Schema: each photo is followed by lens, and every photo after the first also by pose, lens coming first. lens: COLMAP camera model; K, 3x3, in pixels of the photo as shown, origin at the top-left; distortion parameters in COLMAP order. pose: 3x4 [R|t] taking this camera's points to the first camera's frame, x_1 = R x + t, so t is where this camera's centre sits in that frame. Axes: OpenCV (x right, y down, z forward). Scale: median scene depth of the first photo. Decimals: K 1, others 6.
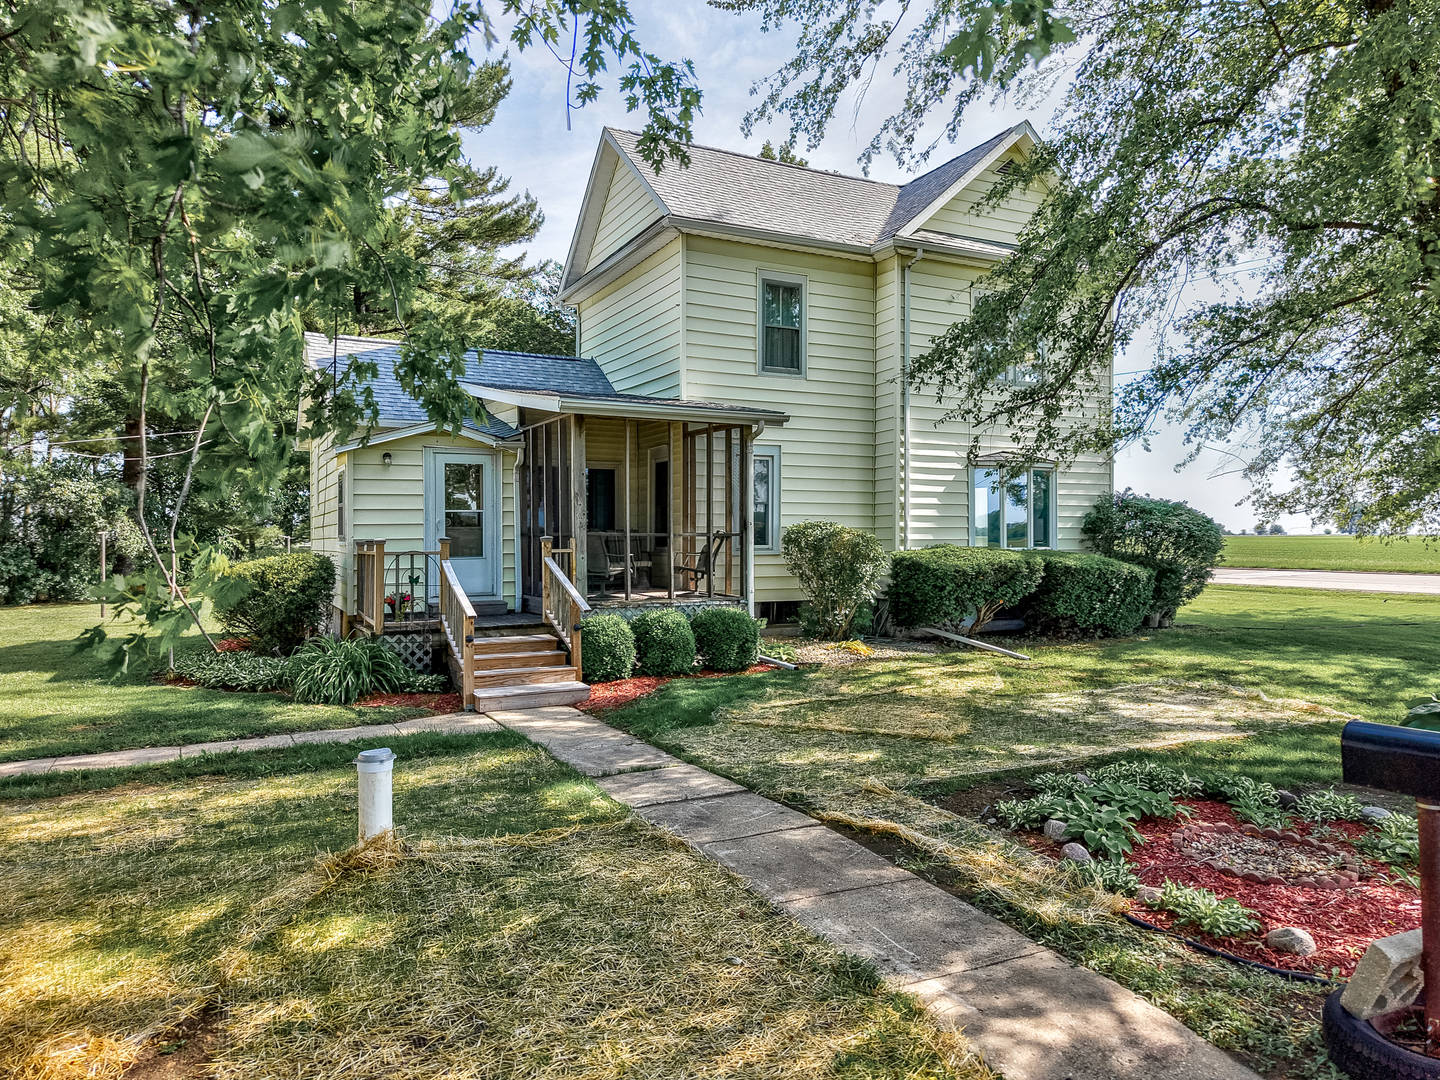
lens RADIAL K [[956.6, 0, 721.1], [0, 956.6, 544.9], [0, 0, 1]] dist [0.028678, -0.005750]
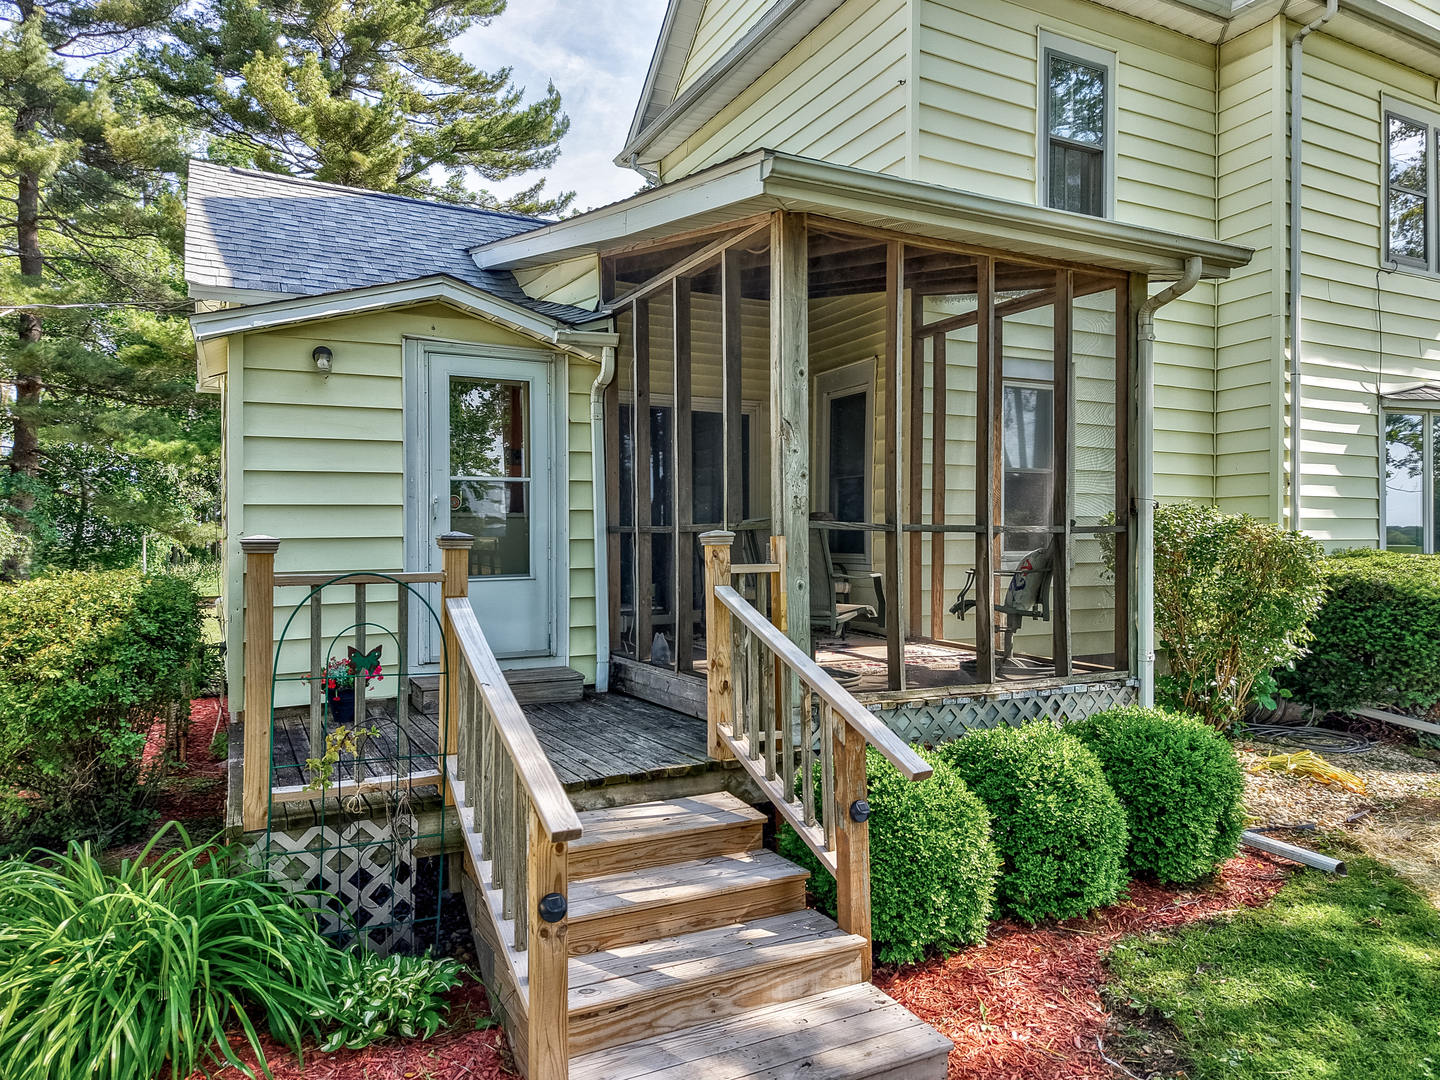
lens RADIAL K [[956.6, 0, 721.1], [0, 956.6, 544.9], [0, 0, 1]] dist [0.028678, -0.005750]
pose [[0.999990, 0.001704, 0.004201, -0.160891], [-0.001709, 0.999998, 0.001247, -0.003714], [-0.004199, -0.001254, 0.999990, 0.542065]]
